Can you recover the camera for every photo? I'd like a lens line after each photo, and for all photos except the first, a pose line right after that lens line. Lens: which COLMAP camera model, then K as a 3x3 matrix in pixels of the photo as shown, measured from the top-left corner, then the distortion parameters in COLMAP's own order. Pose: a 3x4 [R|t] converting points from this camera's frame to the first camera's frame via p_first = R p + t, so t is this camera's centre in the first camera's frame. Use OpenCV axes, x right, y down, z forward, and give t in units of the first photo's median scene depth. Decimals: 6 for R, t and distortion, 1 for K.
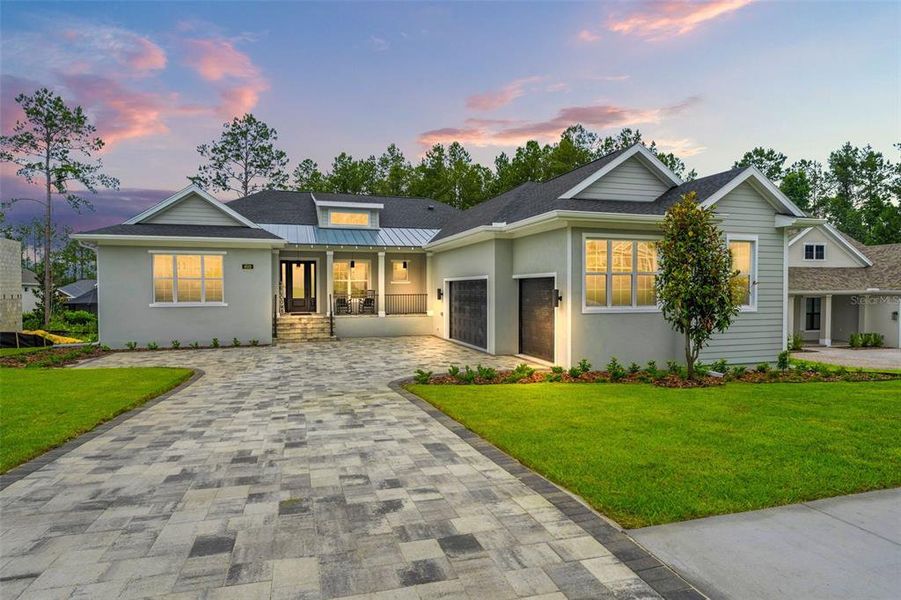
lens RADIAL K [[544.9, 0, 451.5], [0, 544.9, 302.7], [0, 0, 1]] dist [0.003165, 0.002129]
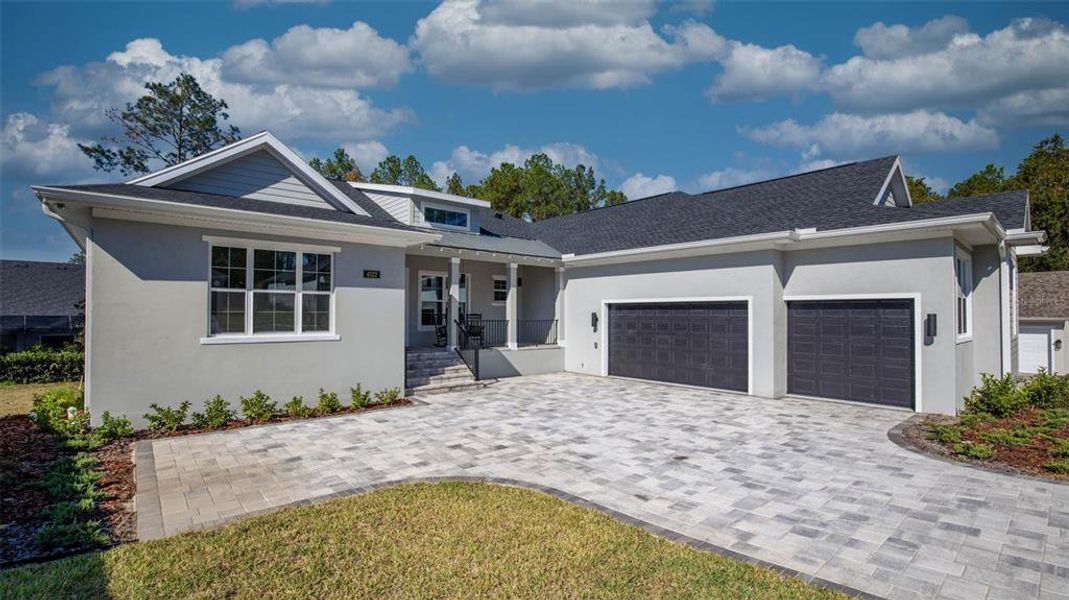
lens RADIAL K [[500.8, 0, 538.2], [0, 500.8, 305.4], [0, 0, 1]] dist [-0.023852, 0.002757]
pose [[0.904910, 0.013309, 0.425395, -0.378811], [0.005153, 0.999095, -0.042219, -0.005648], [-0.425572, 0.040397, 0.904022, 0.355287]]
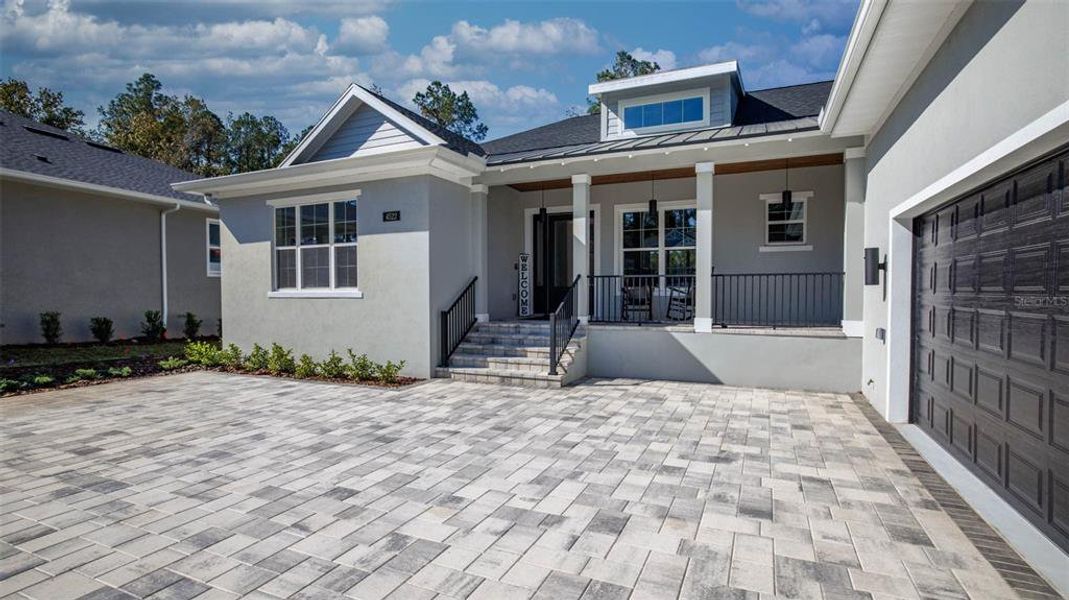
lens RADIAL K [[517.4, 0, 523.1], [0, 517.4, 313.7], [0, 0, 1]] dist [-0.019606, 0.000637]
pose [[0.746059, 0.029876, -0.665209, 0.020364], [-0.019036, 0.999542, 0.023542, 0.006458], [0.665607, -0.004901, 0.746286, 0.628732]]
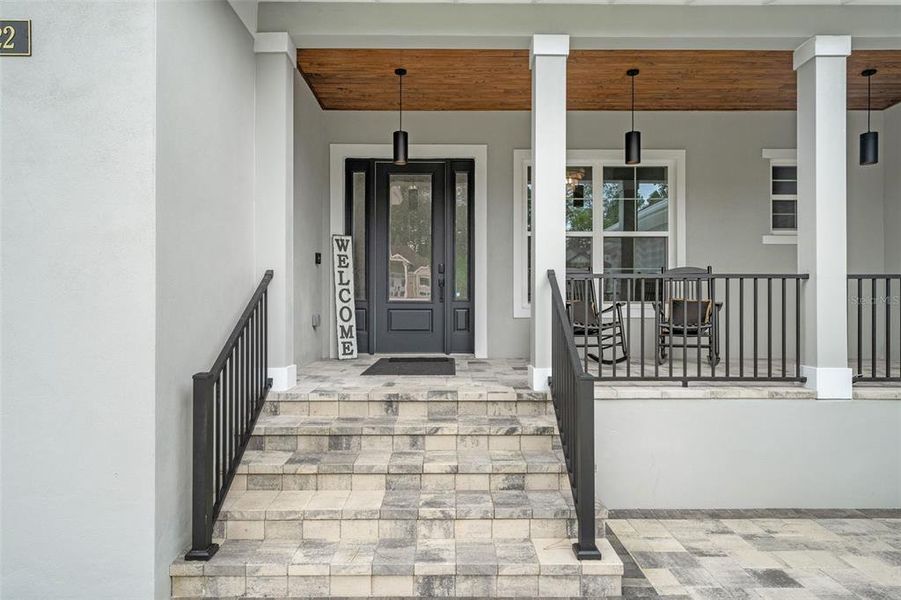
lens RADIAL K [[538.9, 0, 448.2], [0, 538.9, 307.9], [0, 0, 1]] dist [0.024836, 0.001944]
pose [[0.961048, 0.001689, -0.276377, -0.194843], [-0.009039, 0.999638, -0.025322, 0.002023], [0.276235, 0.026834, 0.960716, 0.773458]]
